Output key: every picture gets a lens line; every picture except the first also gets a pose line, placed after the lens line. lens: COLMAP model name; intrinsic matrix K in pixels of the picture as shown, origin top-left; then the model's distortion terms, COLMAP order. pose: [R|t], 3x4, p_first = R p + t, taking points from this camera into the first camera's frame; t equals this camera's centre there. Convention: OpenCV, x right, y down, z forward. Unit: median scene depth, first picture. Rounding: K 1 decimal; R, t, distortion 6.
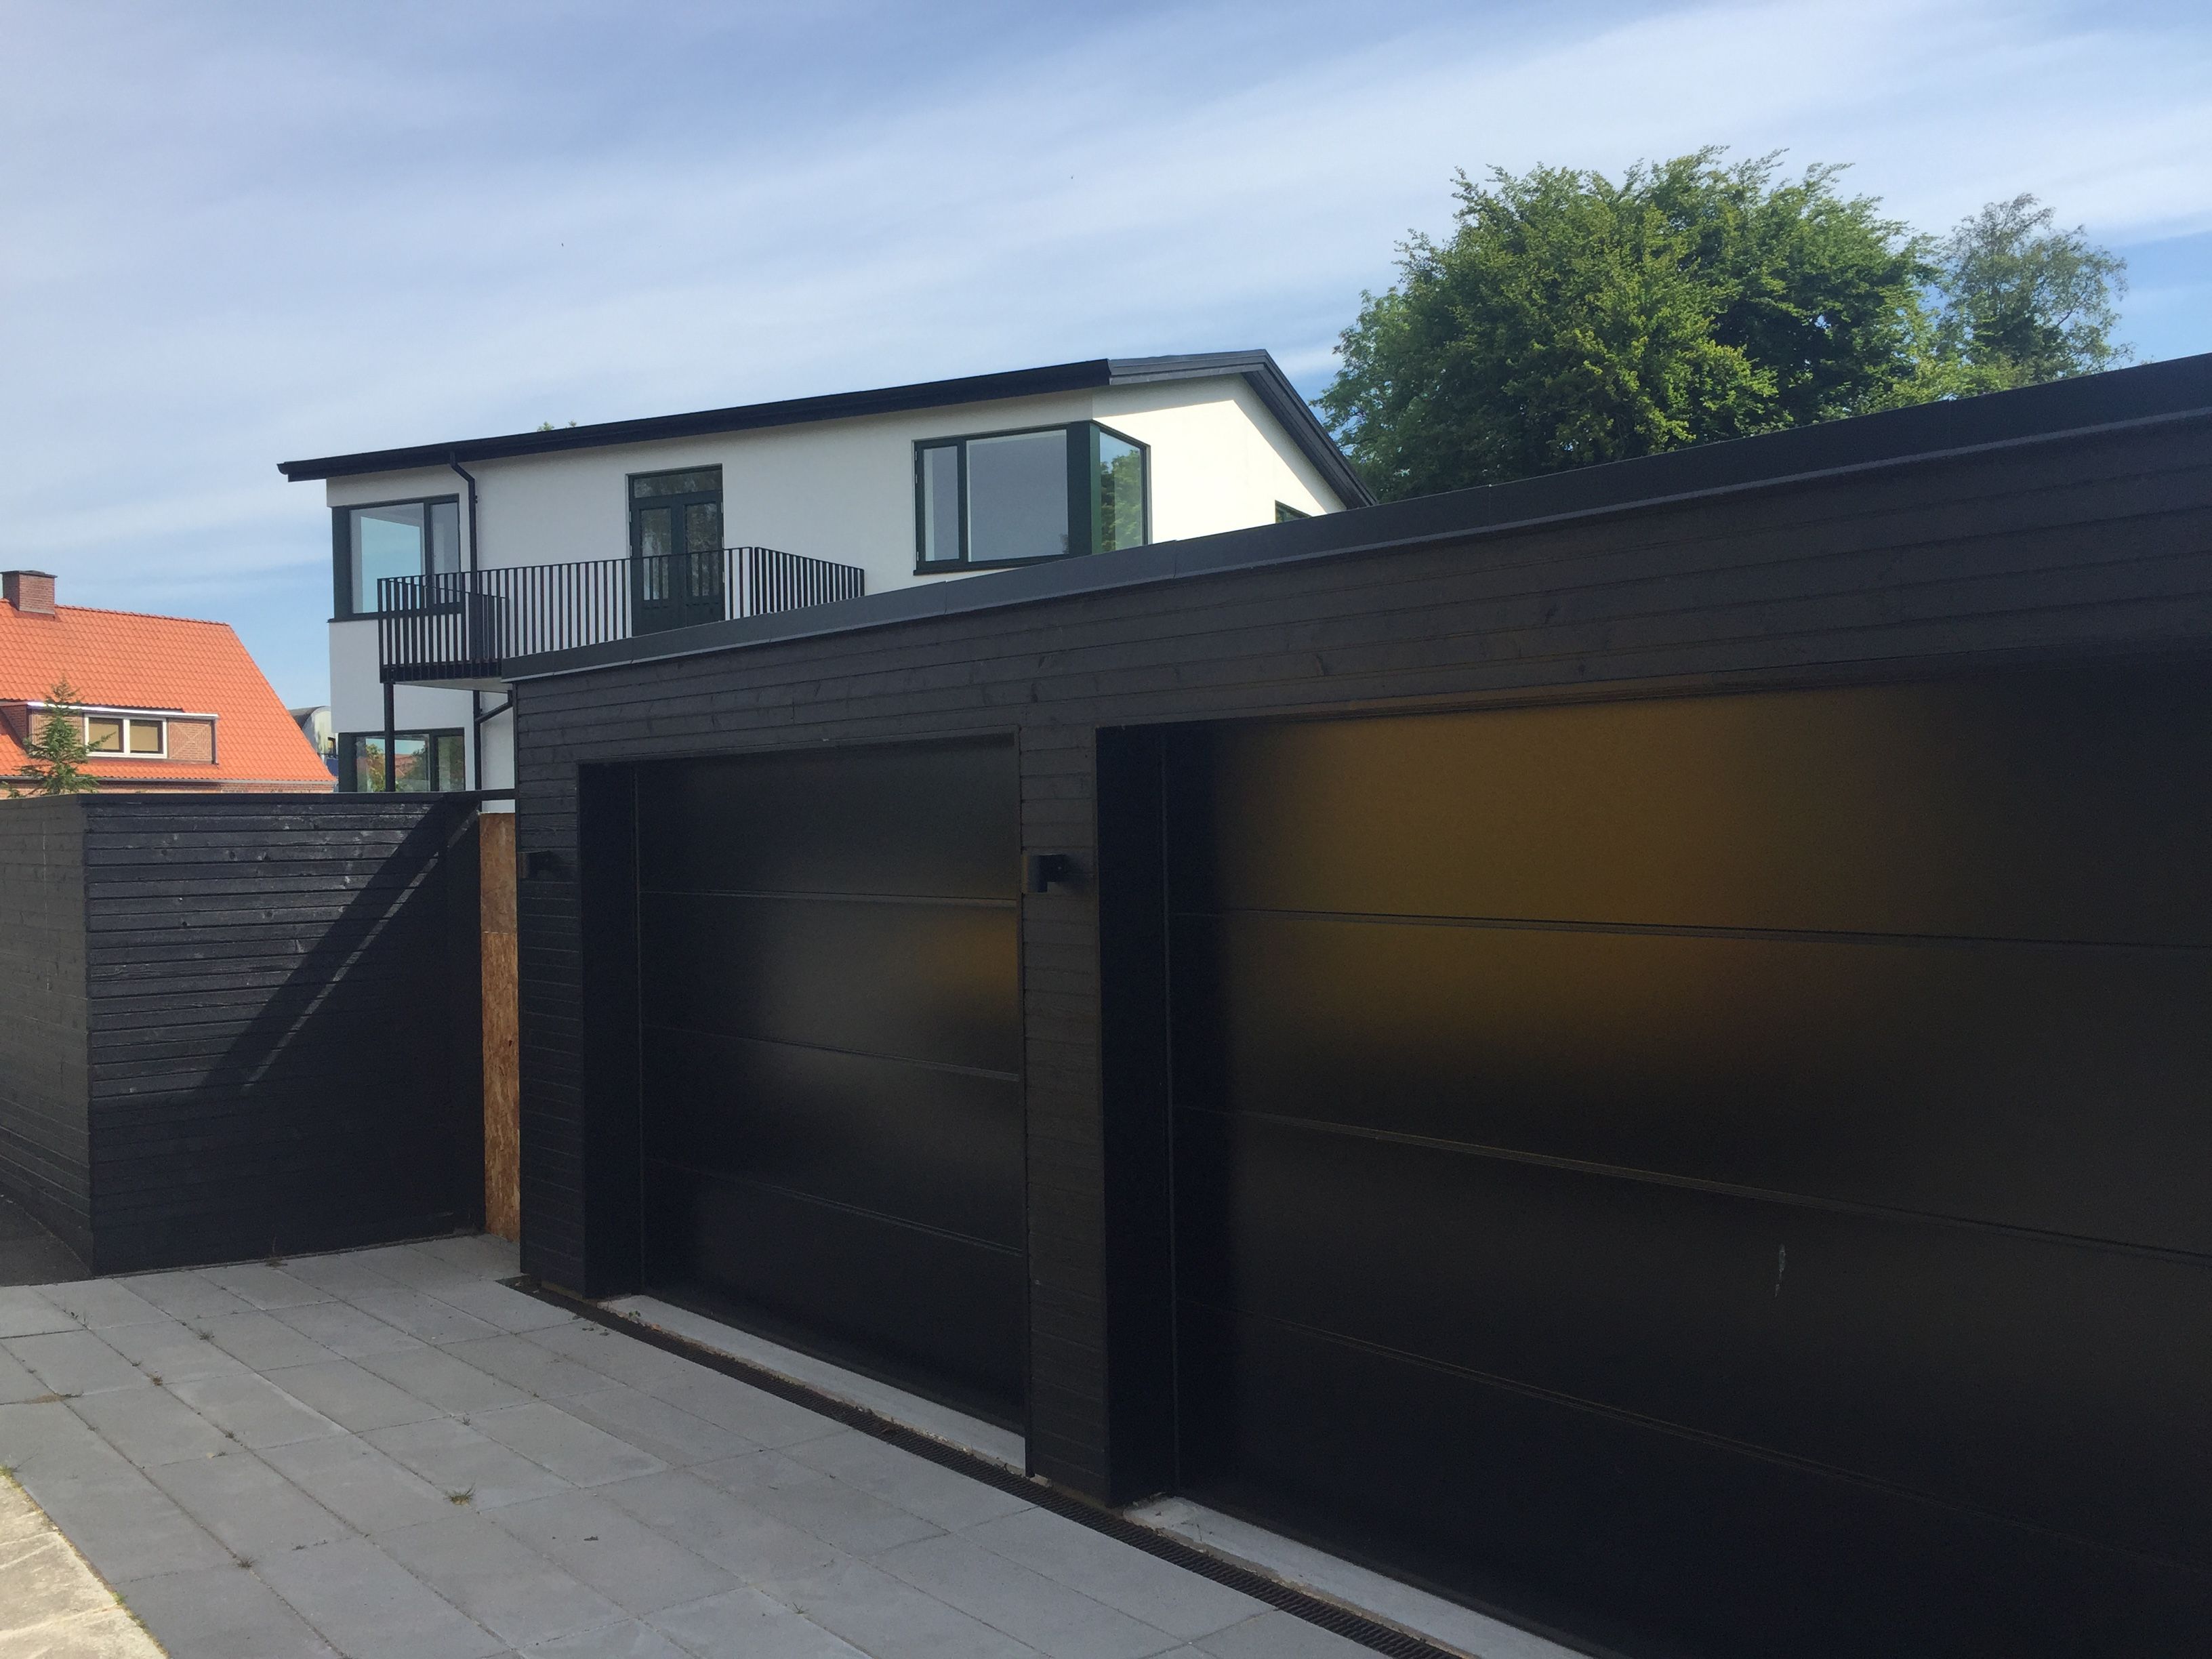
lens RADIAL K [[1886.5, 0, 1096.0], [0, 1886.5, 833.4], [0, 0, 1]] dist [0.057433, -0.002025]
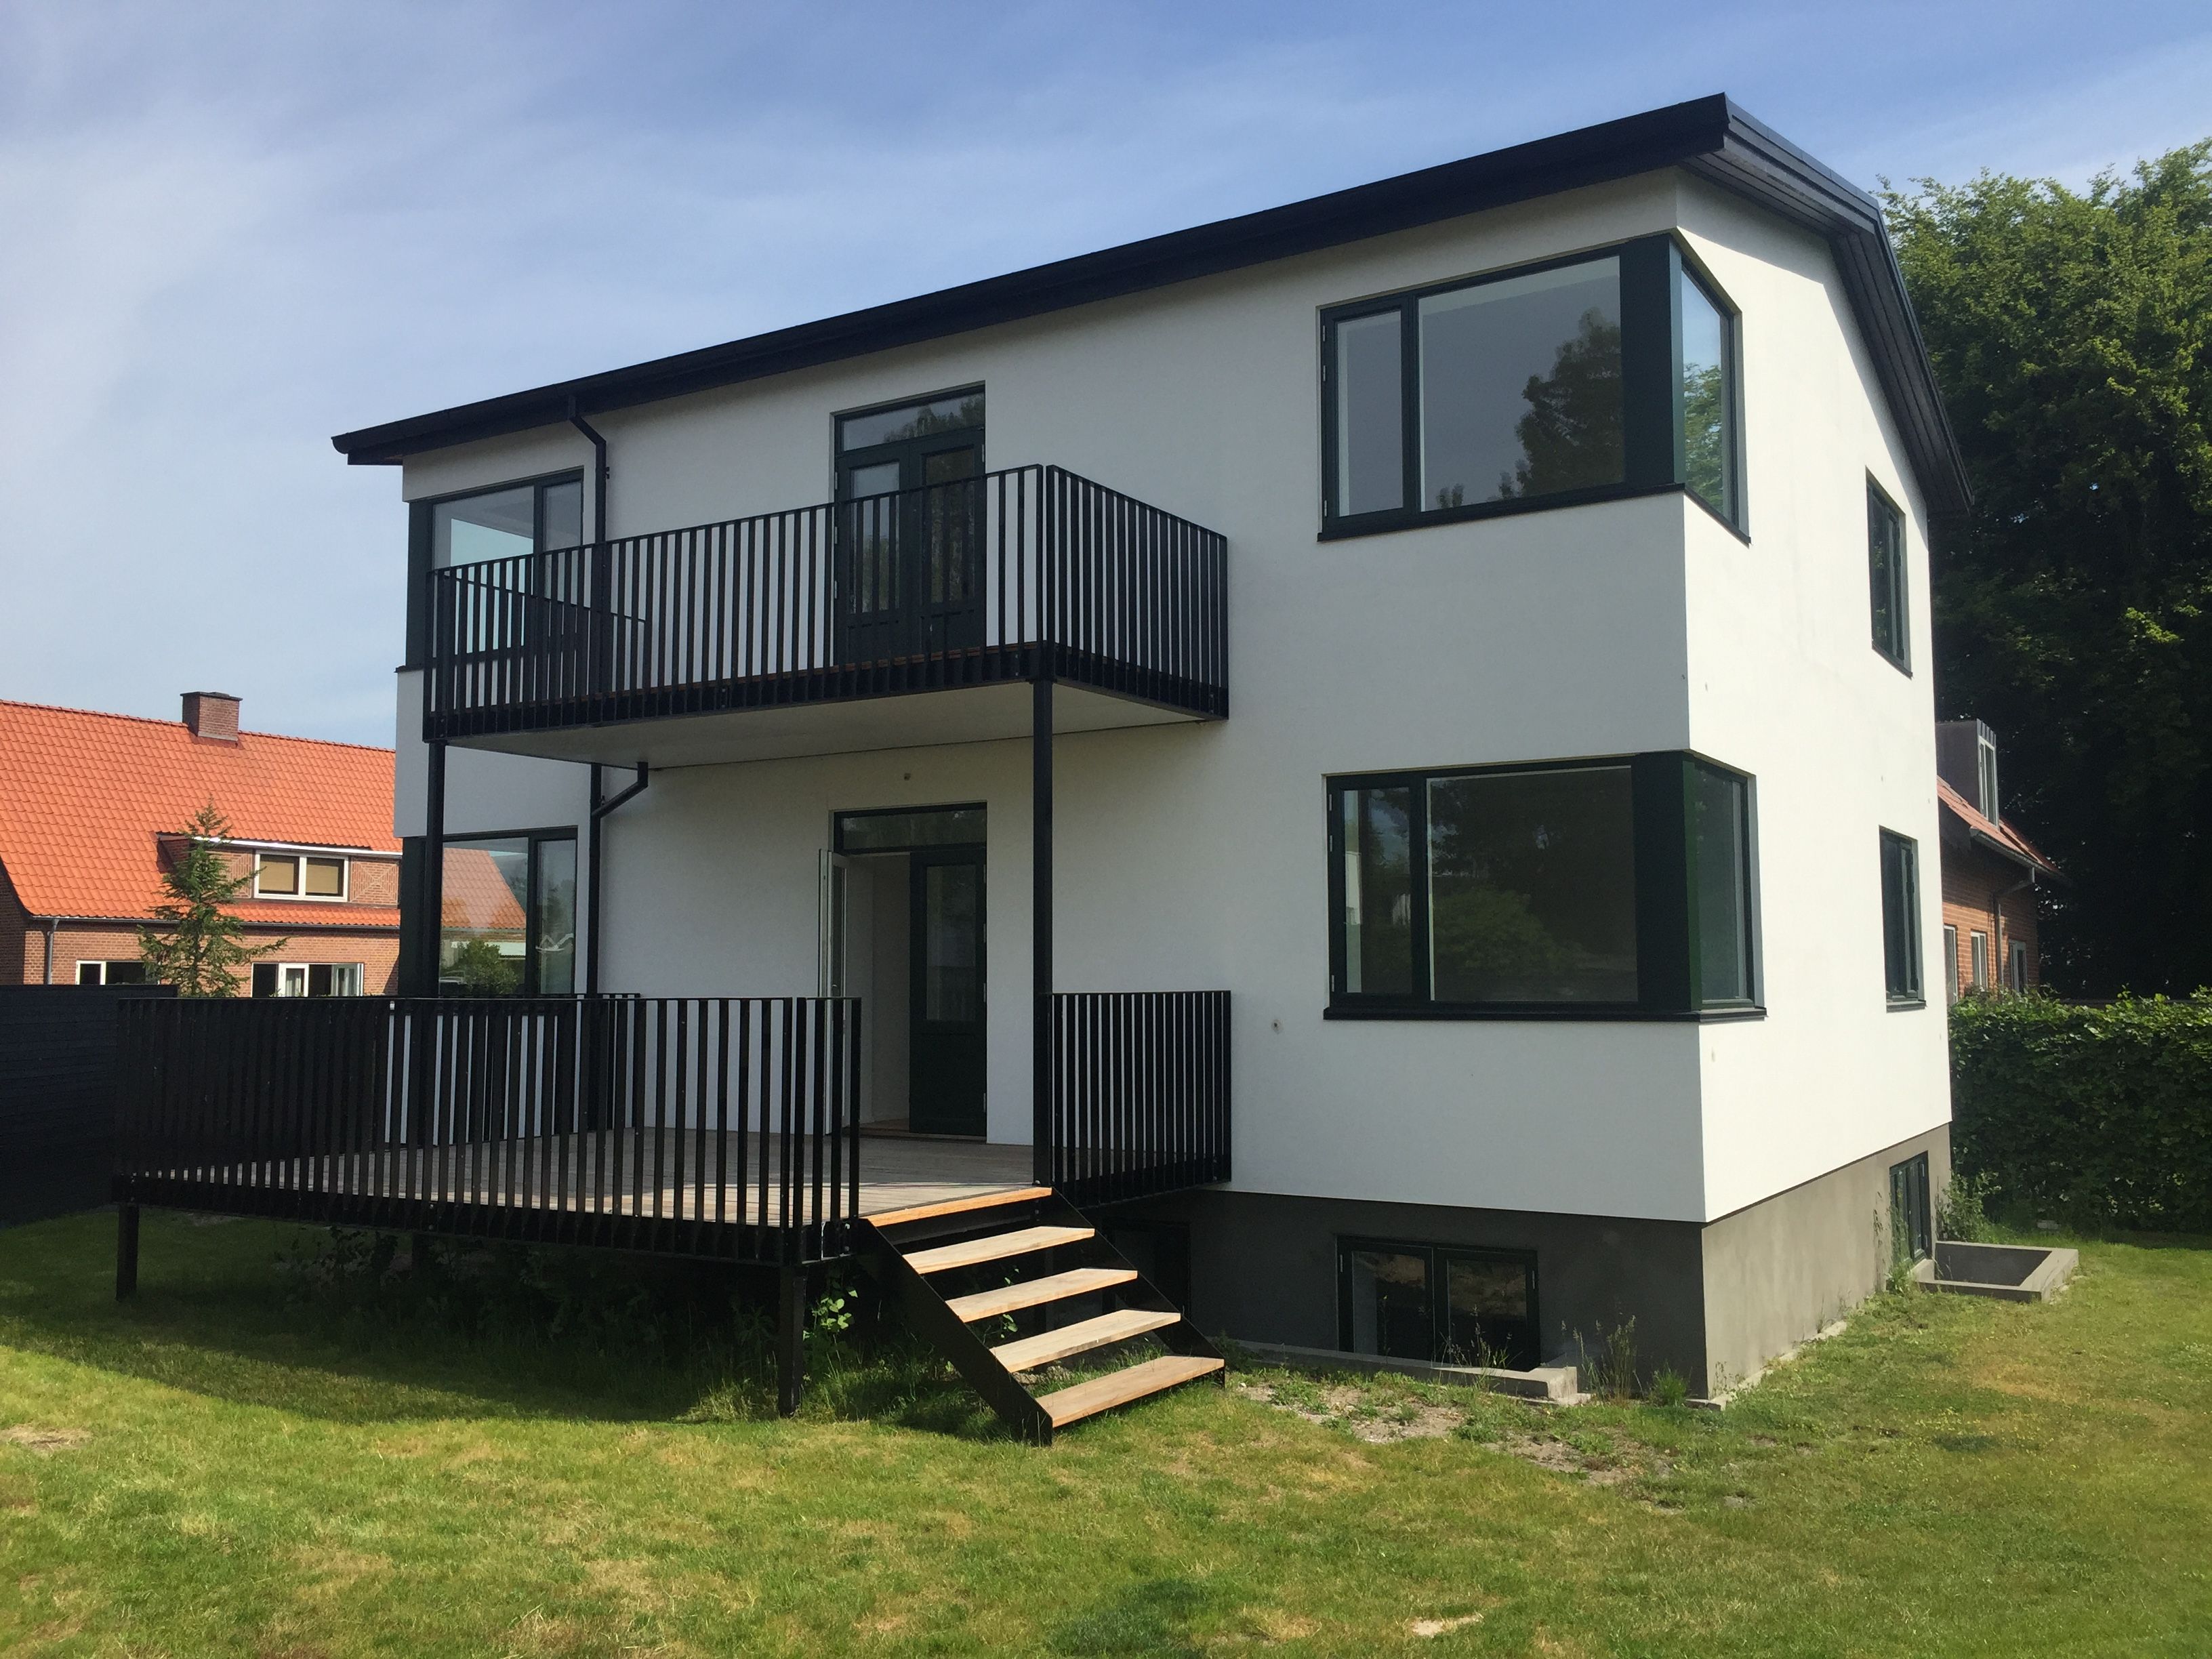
lens RADIAL K [[1886.5, 0, 1109.0], [0, 1886.5, 826.5], [0, 0, 1]] dist [0.057433, -0.002025]
pose [[0.993389, 0.002463, -0.114770, -0.046542], [-0.012686, 0.996002, -0.088429, -0.000814], [0.114093, 0.089300, 0.989448, 0.221060]]
